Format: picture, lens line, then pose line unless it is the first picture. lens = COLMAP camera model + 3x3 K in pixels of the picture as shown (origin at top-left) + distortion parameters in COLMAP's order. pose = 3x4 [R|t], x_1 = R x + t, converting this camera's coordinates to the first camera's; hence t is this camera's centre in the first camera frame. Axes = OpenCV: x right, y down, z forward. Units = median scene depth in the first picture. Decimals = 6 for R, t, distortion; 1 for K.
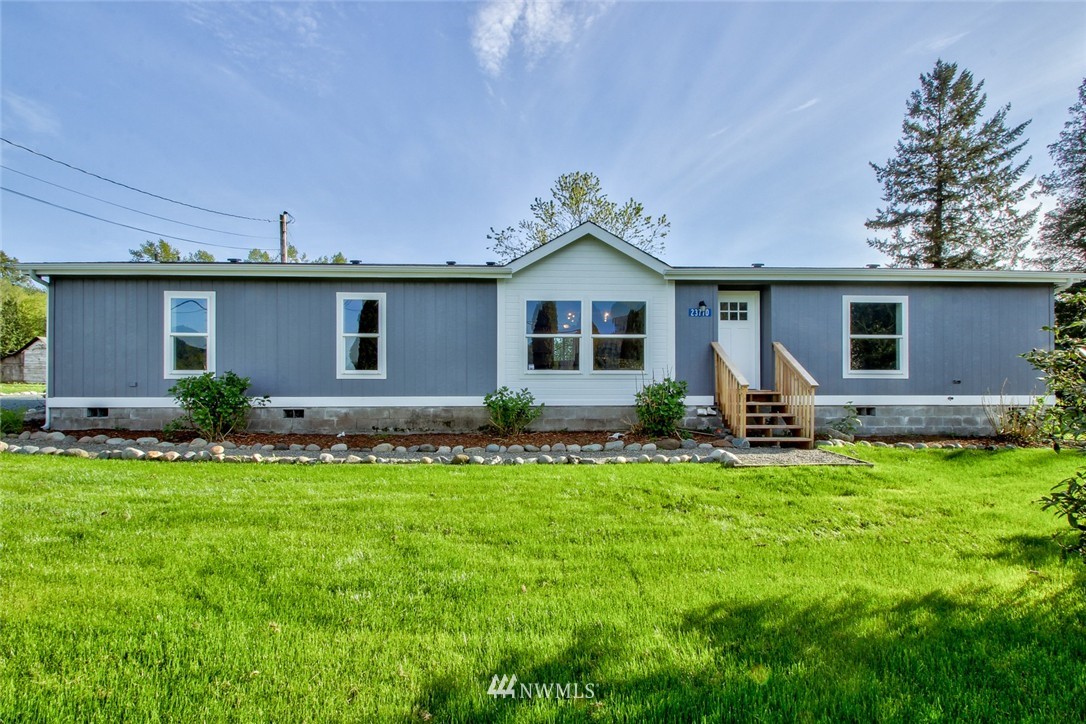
lens RADIAL K [[529.6, 0, 544.2], [0, 529.6, 372.0], [0, 0, 1]] dist [-0.002575, -0.007137]
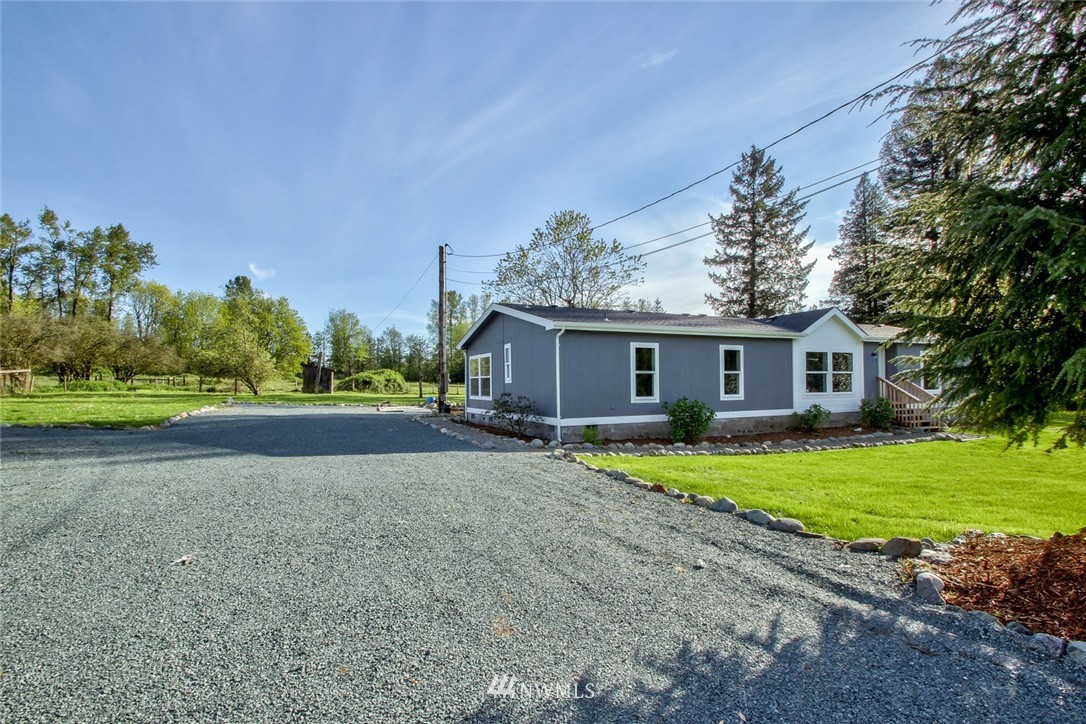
lens RADIAL K [[529.6, 0, 545.5], [0, 529.6, 361.5], [0, 0, 1]] dist [-0.002575, -0.007137]
pose [[0.921394, 0.008712, 0.388533, -0.263249], [-0.003376, 0.999890, -0.014415, -0.013824], [-0.388616, 0.011970, 0.921322, -0.041791]]
